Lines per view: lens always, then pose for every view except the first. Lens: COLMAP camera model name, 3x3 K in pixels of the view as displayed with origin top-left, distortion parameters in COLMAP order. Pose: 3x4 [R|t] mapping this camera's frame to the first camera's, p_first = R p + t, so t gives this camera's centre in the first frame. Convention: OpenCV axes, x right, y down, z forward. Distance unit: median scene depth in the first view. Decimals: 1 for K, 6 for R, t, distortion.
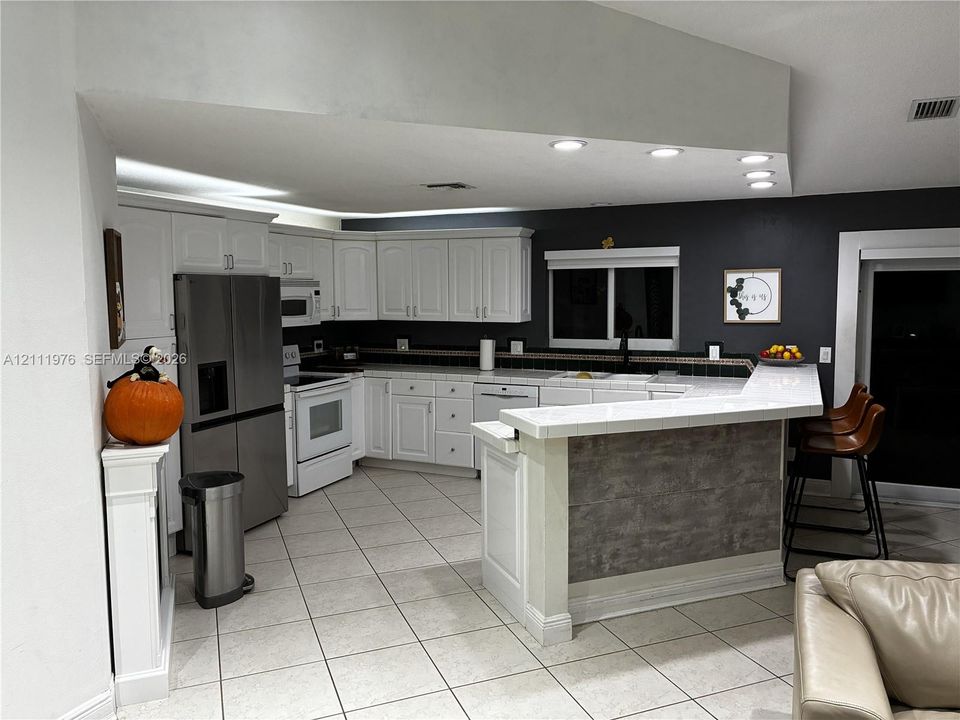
lens RADIAL K [[731.2, 0, 487.2], [0, 731.2, 358.6], [0, 0, 1]] dist [0.039040, -0.030074]
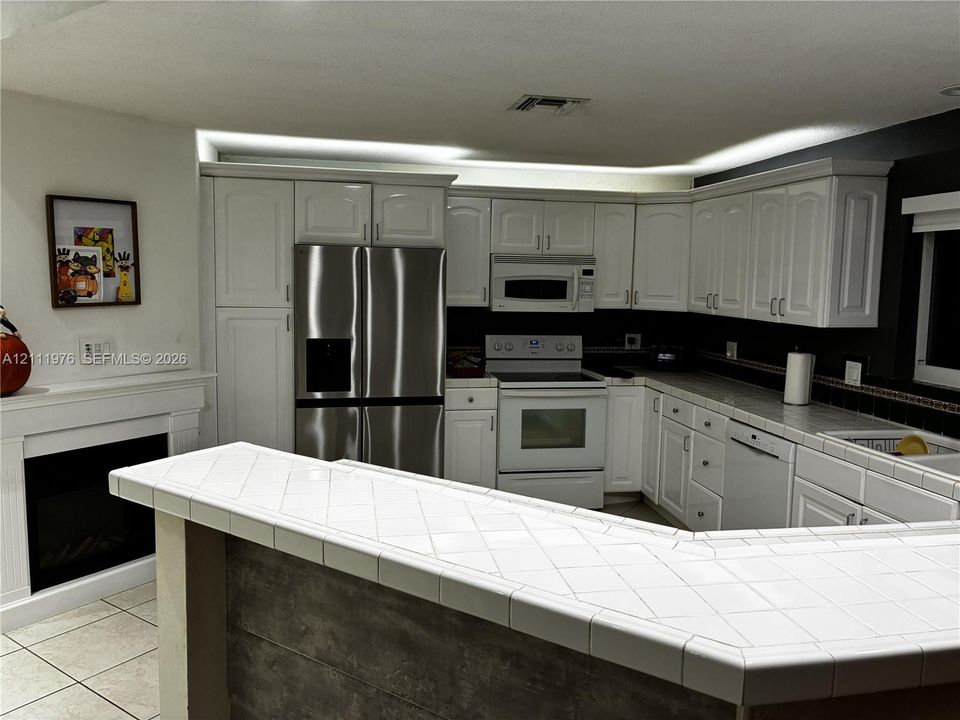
lens RADIAL K [[731.2, 0, 482.5], [0, 731.2, 356.9], [0, 0, 1]] dist [0.039040, -0.030074]
pose [[0.557940, 0.106586, -0.823008, 0.359519], [-0.099988, 0.993127, 0.060833, -0.034150], [0.823836, 0.048350, 0.564763, 0.445769]]
